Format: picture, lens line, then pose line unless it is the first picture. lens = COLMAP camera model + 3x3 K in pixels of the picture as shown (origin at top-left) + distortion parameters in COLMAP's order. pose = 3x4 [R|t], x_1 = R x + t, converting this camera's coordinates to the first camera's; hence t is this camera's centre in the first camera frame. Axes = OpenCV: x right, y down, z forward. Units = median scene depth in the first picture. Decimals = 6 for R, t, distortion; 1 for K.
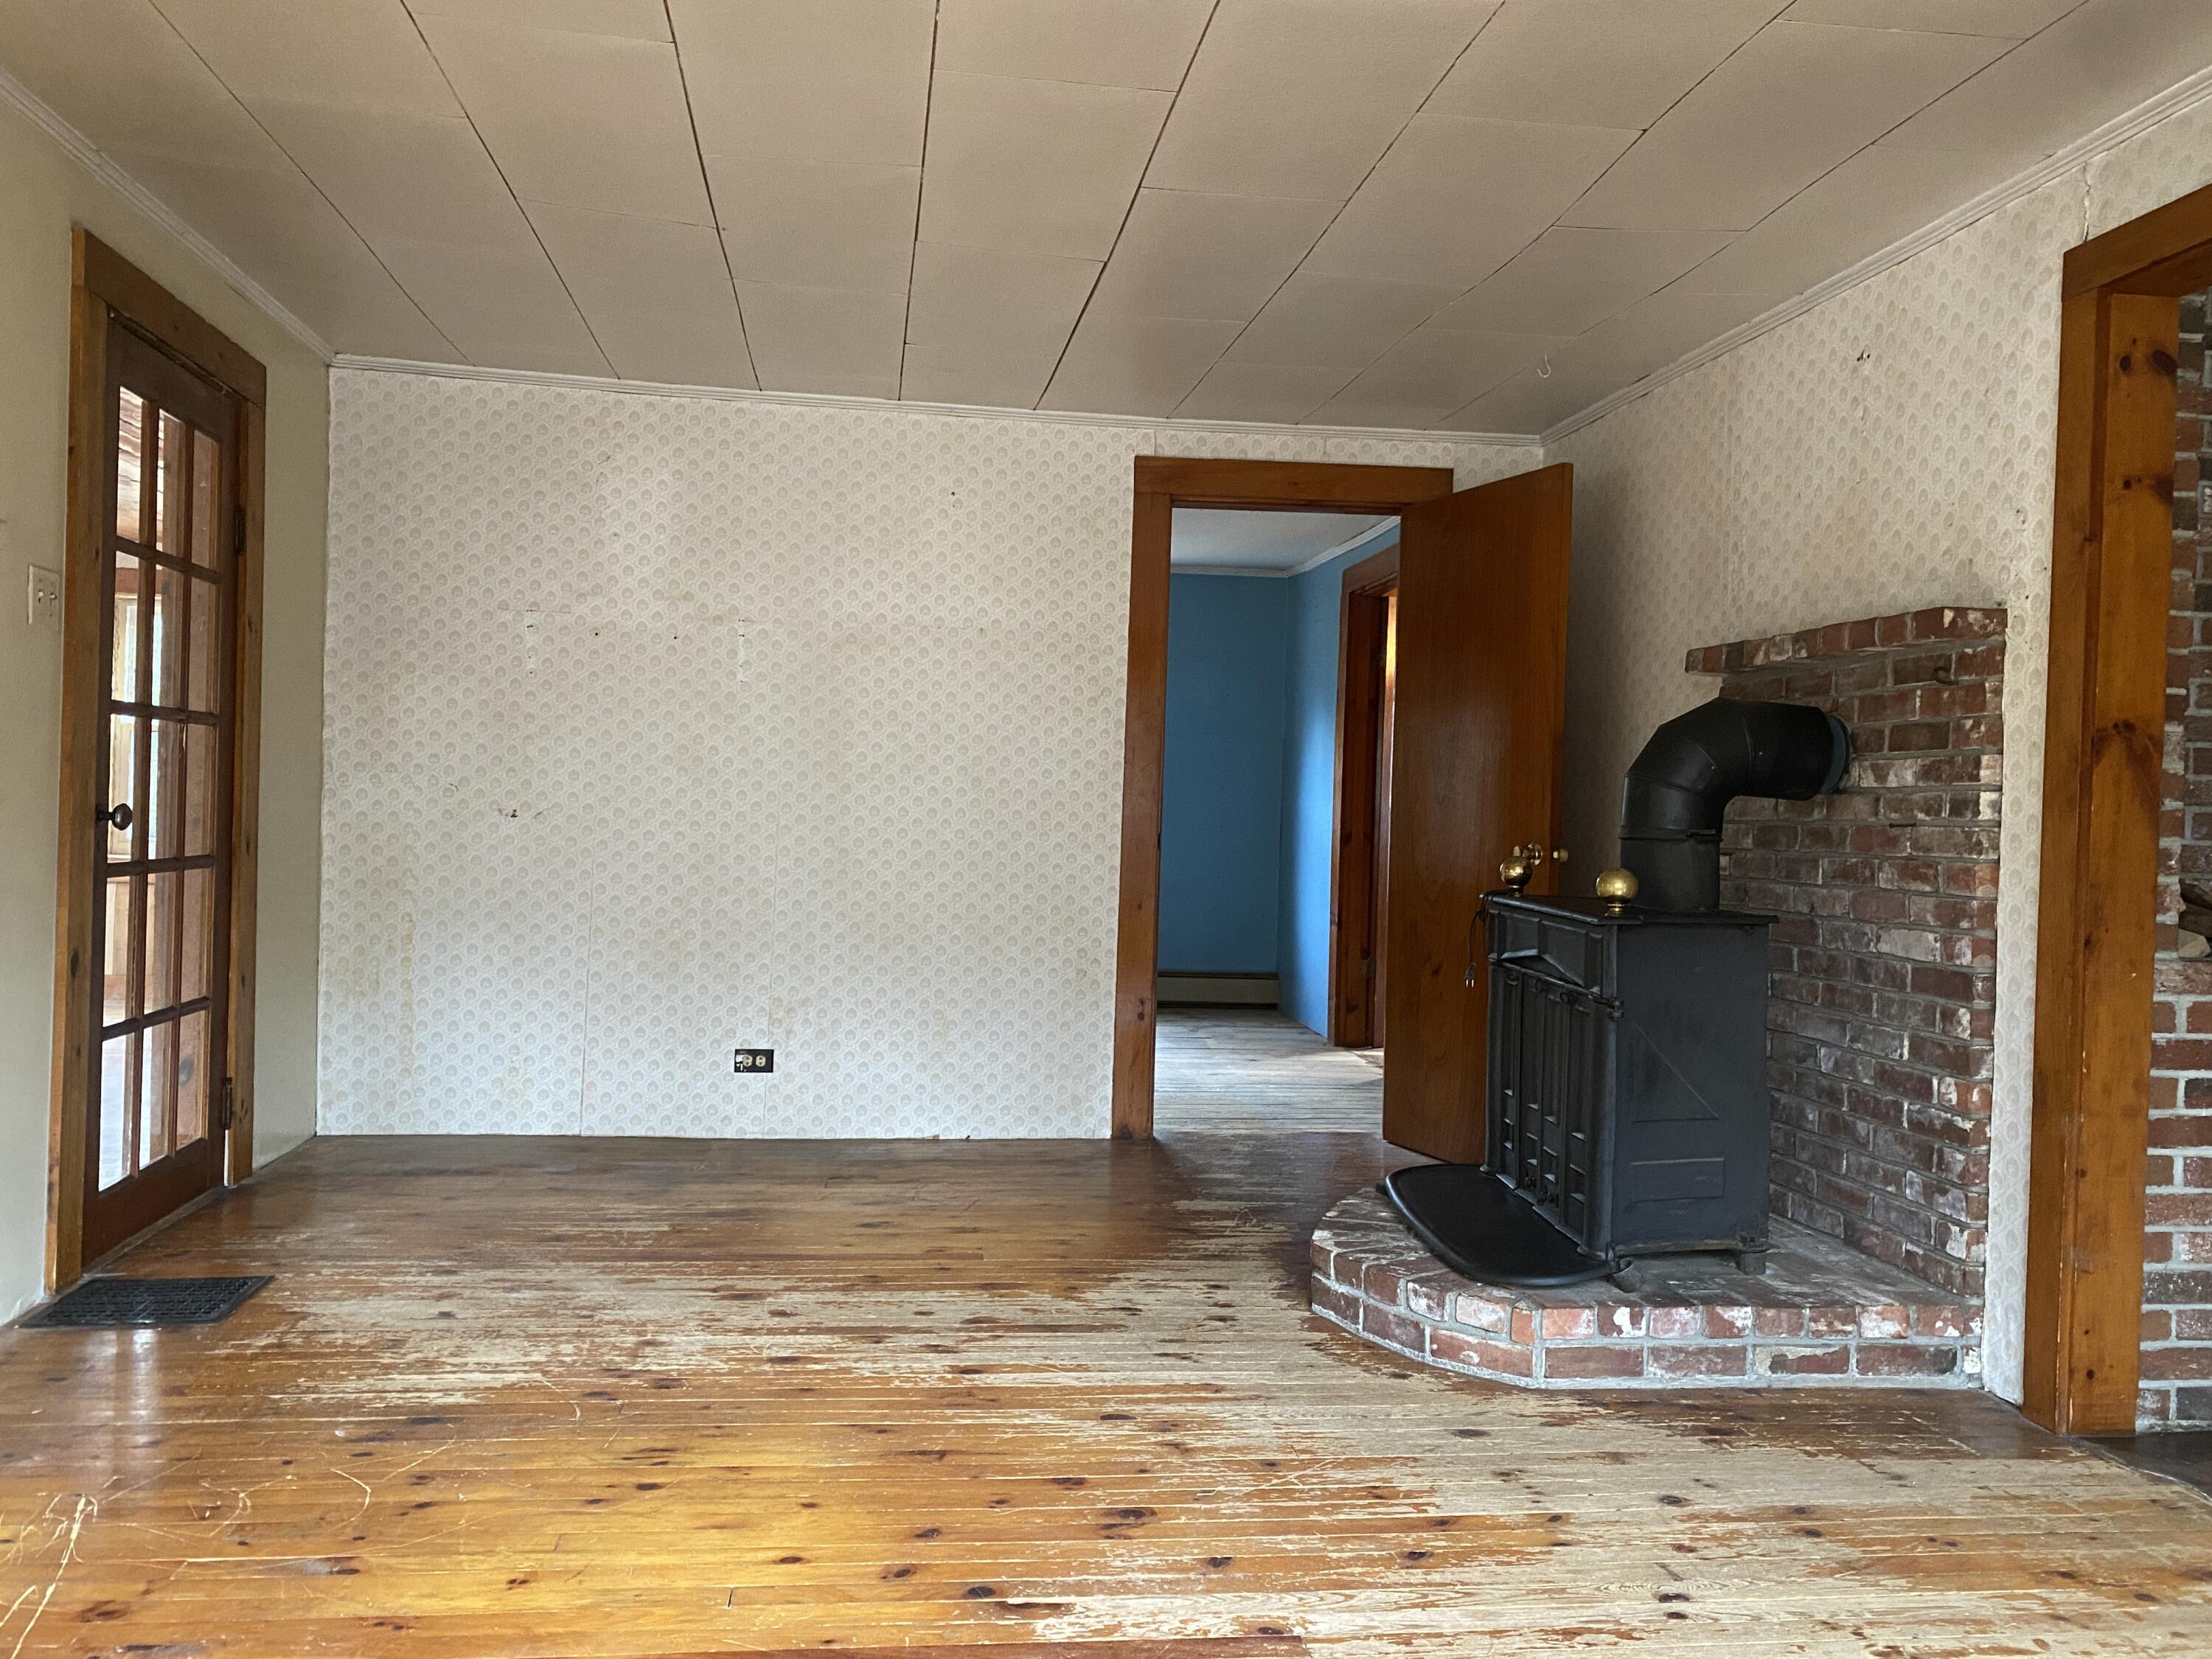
lens RADIAL K [[1661.6, 0, 1106.0], [0, 1661.6, 829.5], [0, 0, 1]] dist [0.093321, -0.110796]
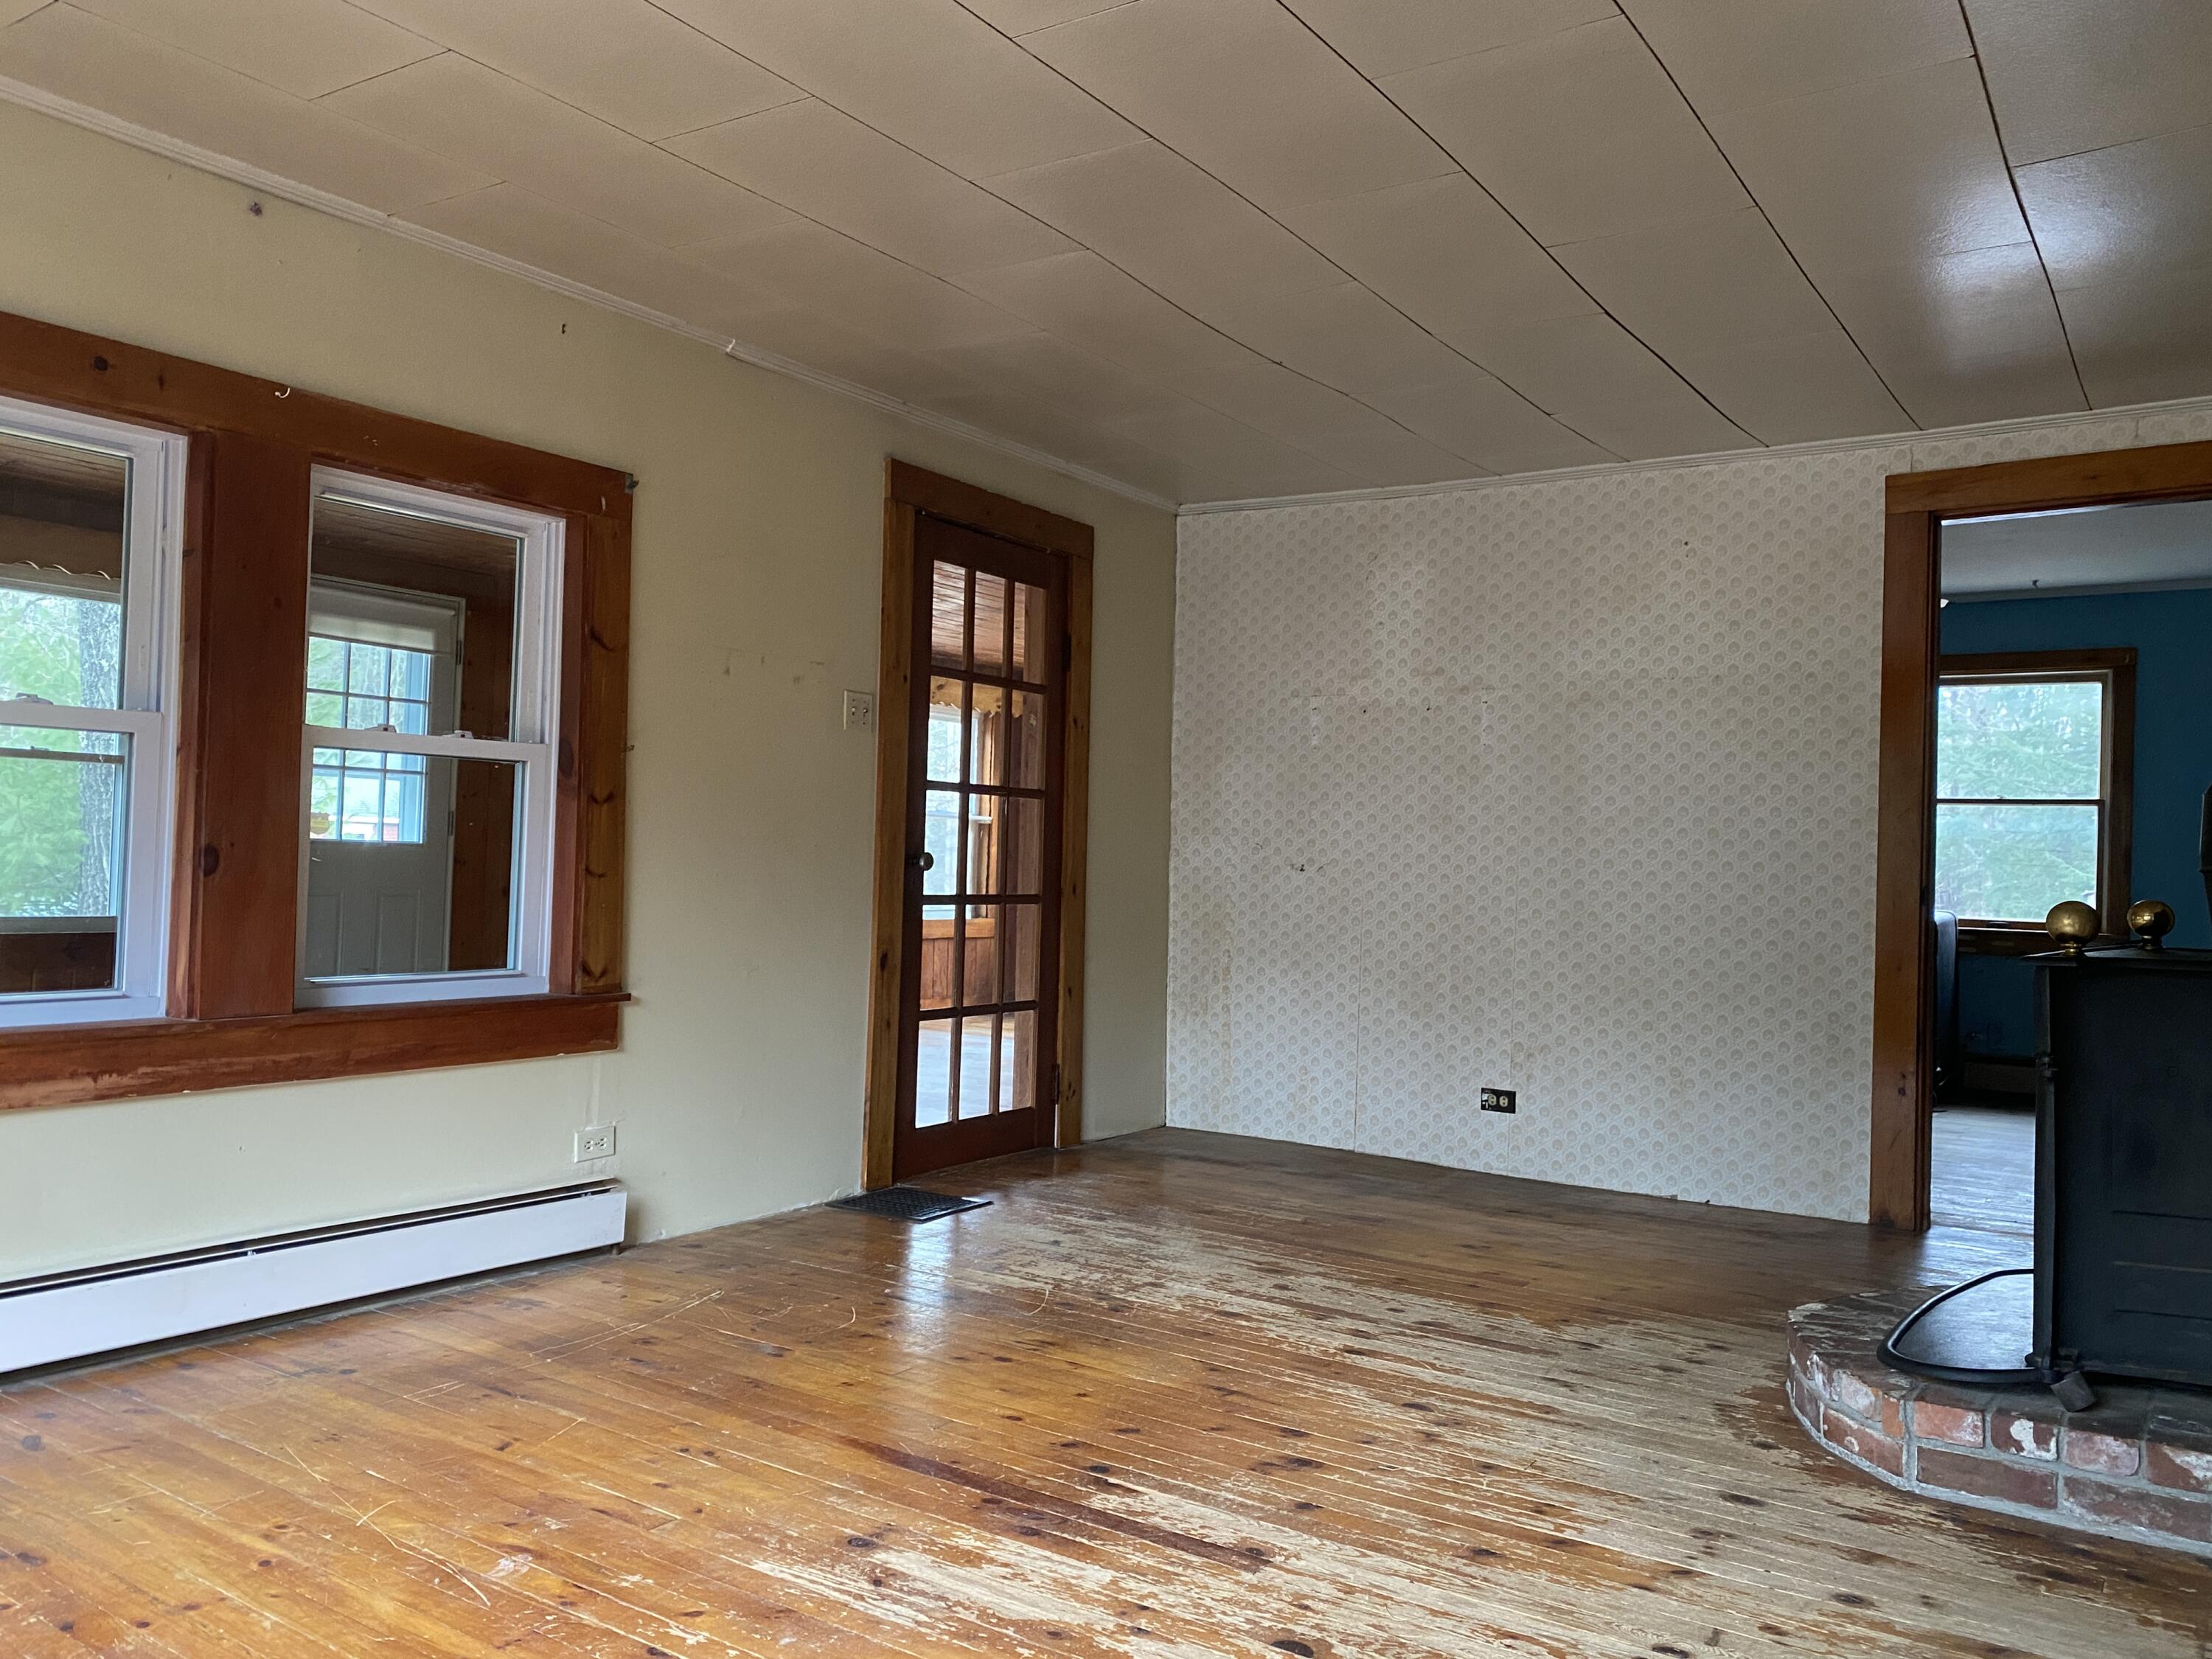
lens RADIAL K [[1677.7, 0, 1141.0], [0, 1677.7, 832.5], [0, 0, 1]] dist [0.043785, -0.006016]
pose [[0.756546, -0.022926, -0.653538, 0.511791], [-0.011812, 0.998743, -0.048709, 0.037360], [0.653833, 0.044571, 0.755325, 0.057869]]
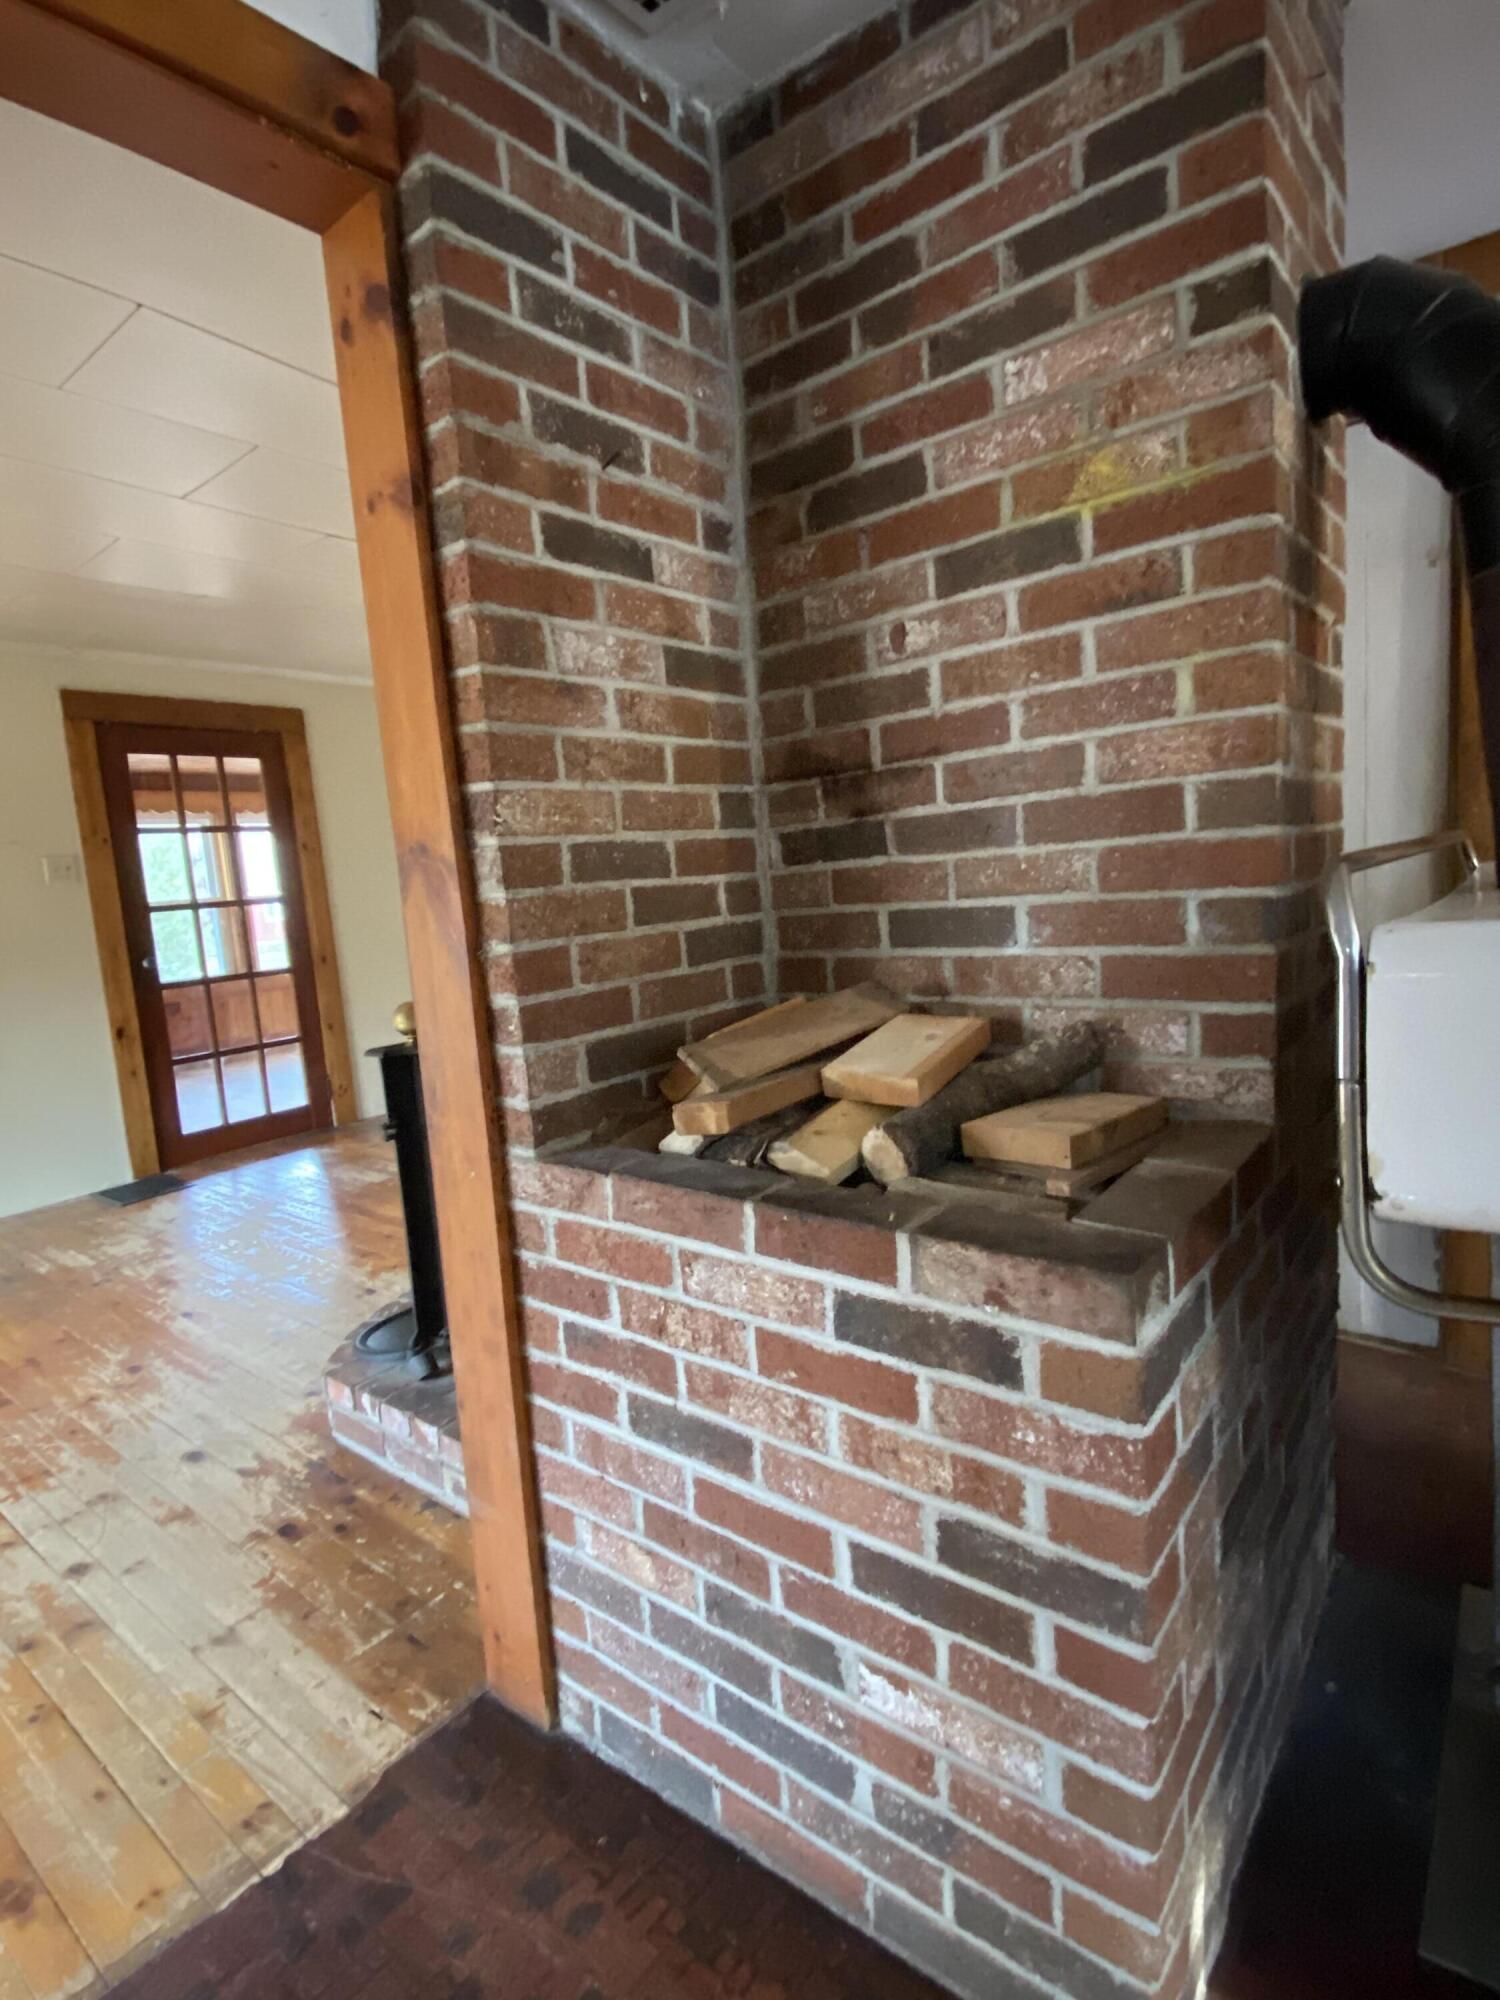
lens RADIAL K [[1014.2, 0, 750.0], [0, 1014.2, 1000.0], [0, 0, 1]] dist [0.056983, -0.063505]
pose [[0.679588, 0.013316, -0.733473, 0.941676], [0.088696, 0.991009, 0.100172, -0.024834], [0.728212, -0.133131, 0.672297, 0.724628]]
